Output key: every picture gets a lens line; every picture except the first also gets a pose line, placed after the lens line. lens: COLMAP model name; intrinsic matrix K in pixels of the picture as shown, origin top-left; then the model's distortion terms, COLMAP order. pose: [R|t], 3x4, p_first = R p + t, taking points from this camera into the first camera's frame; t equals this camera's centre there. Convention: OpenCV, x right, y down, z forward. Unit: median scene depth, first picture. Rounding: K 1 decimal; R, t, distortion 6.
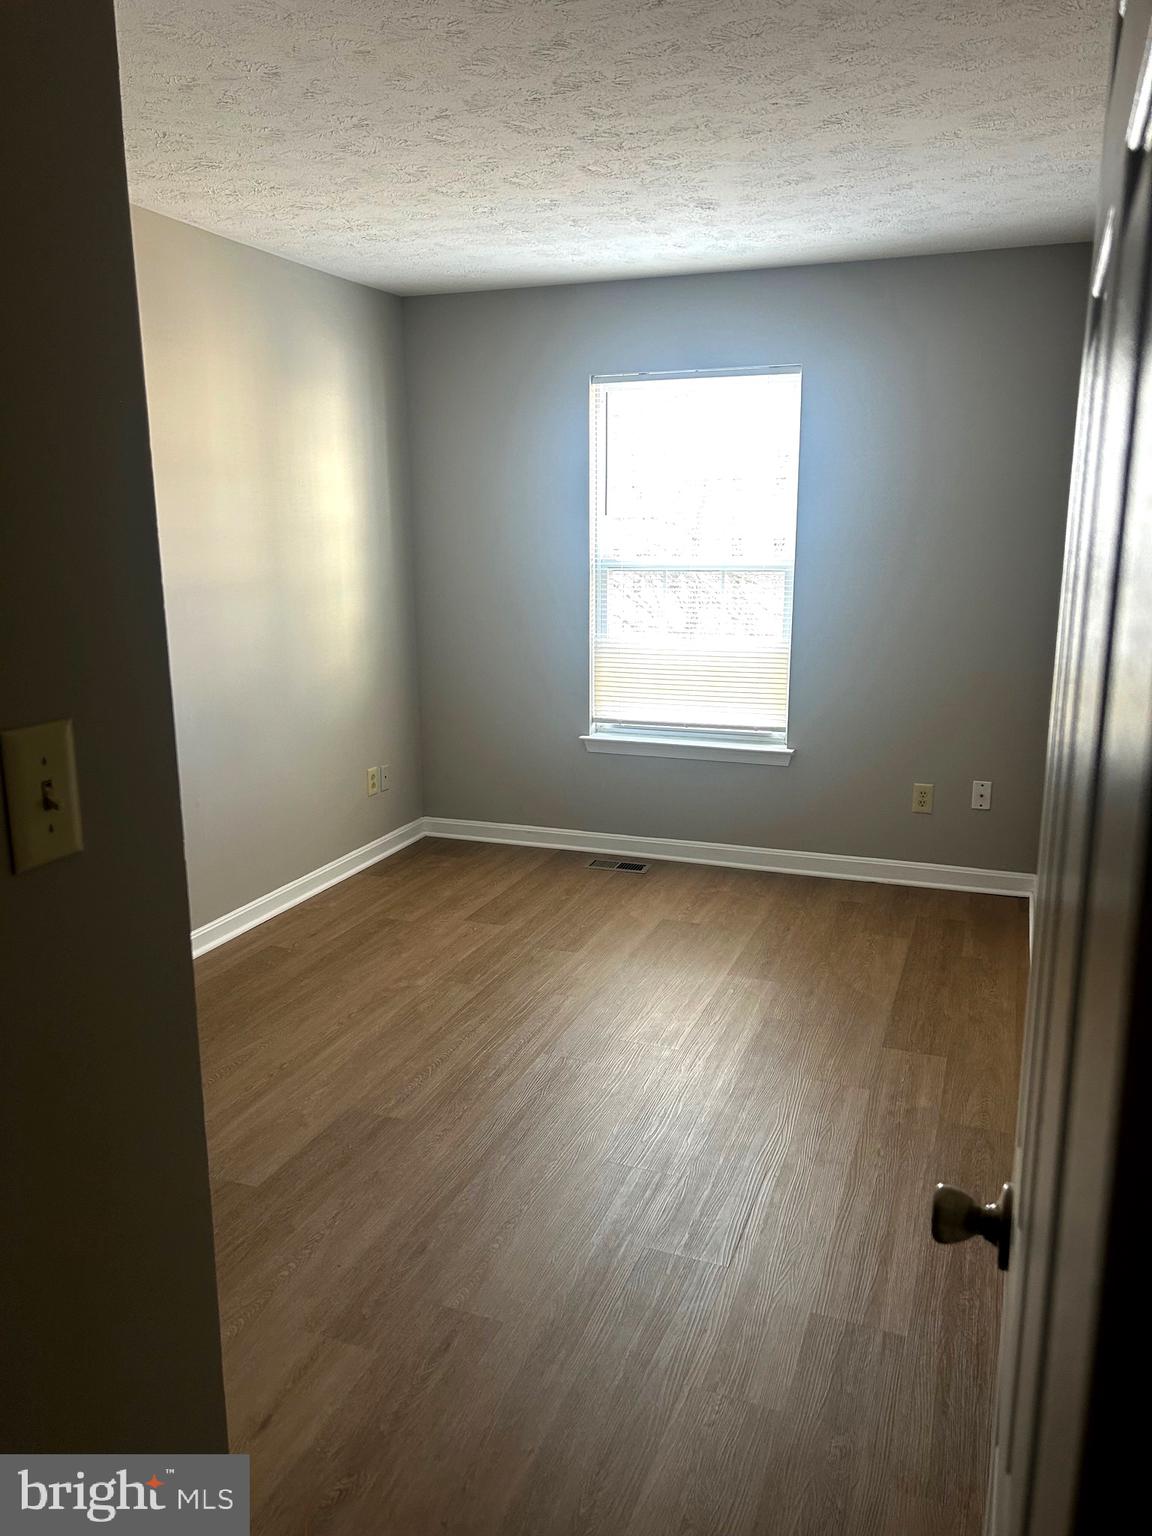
lens RADIAL K [[1143.8, 0, 547.1], [0, 1143.8, 782.3], [0, 0, 1]] dist [0.035090, -0.042923]
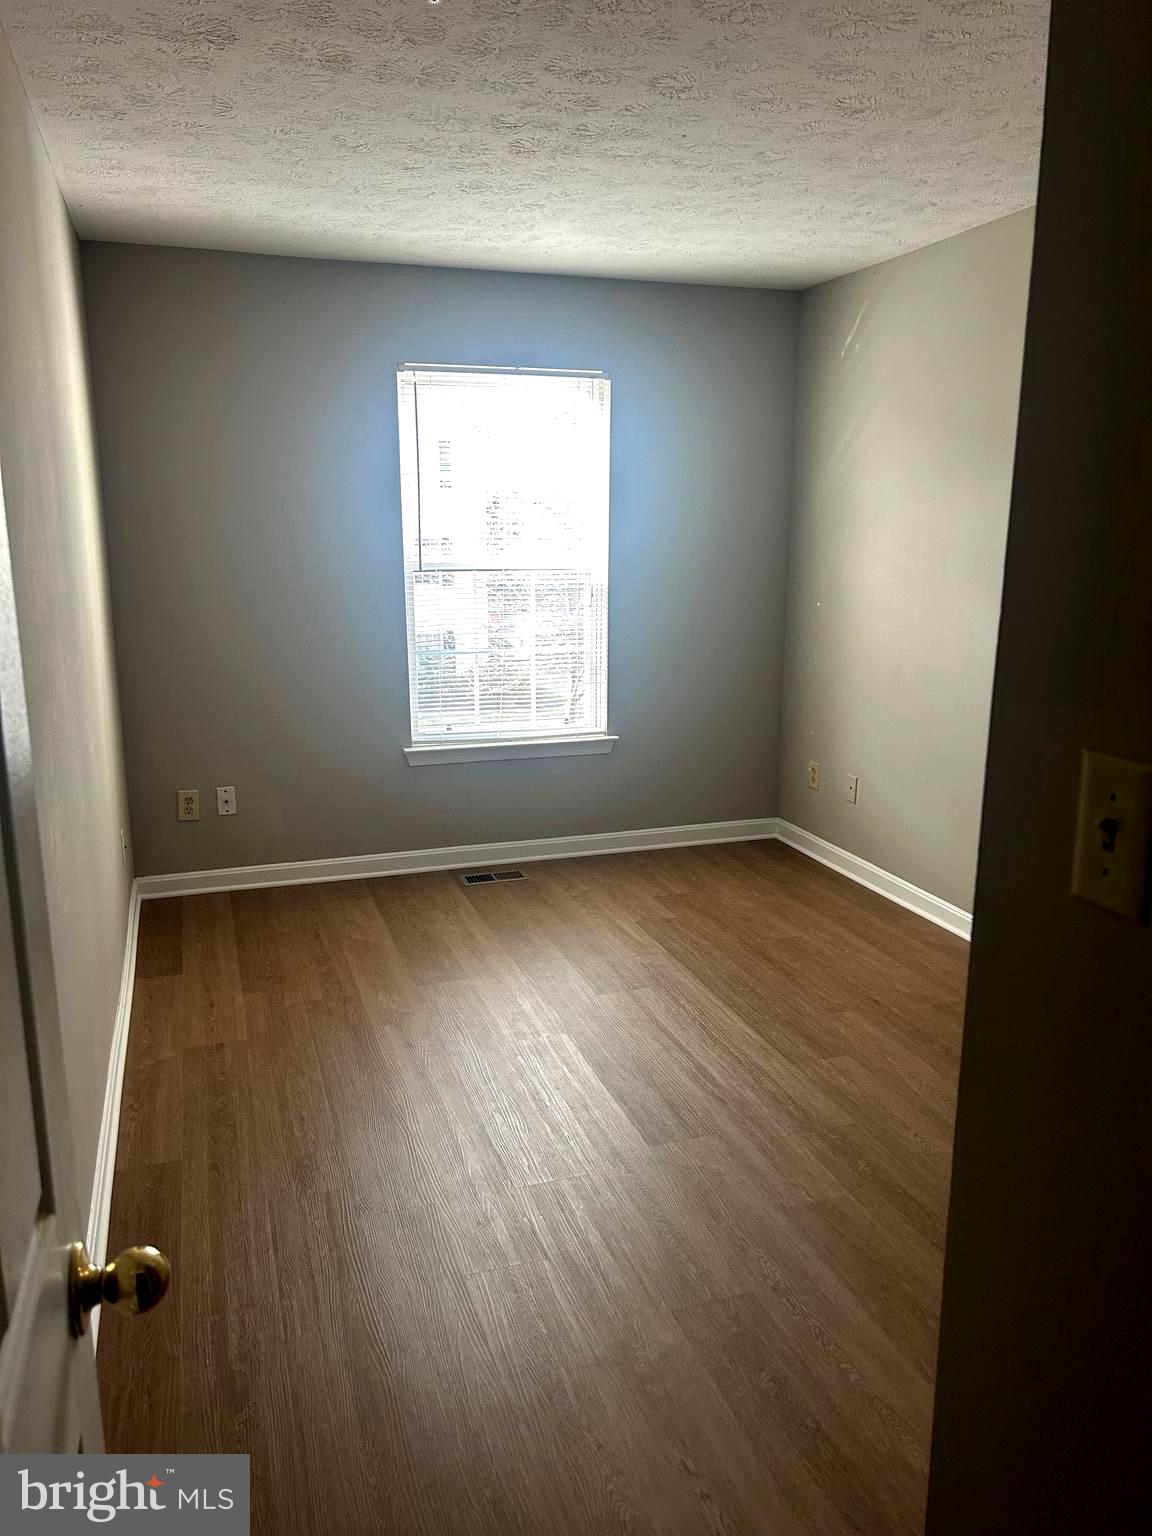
lens RADIAL K [[1143.8, 0, 566.3], [0, 1143.8, 766.6], [0, 0, 1]] dist [0.035090, -0.042923]
pose [[0.760056, -0.126228, 0.637481, -0.489885], [0.139127, 0.989816, 0.030116, -0.038520], [-0.634790, 0.065802, 0.769878, 0.218480]]
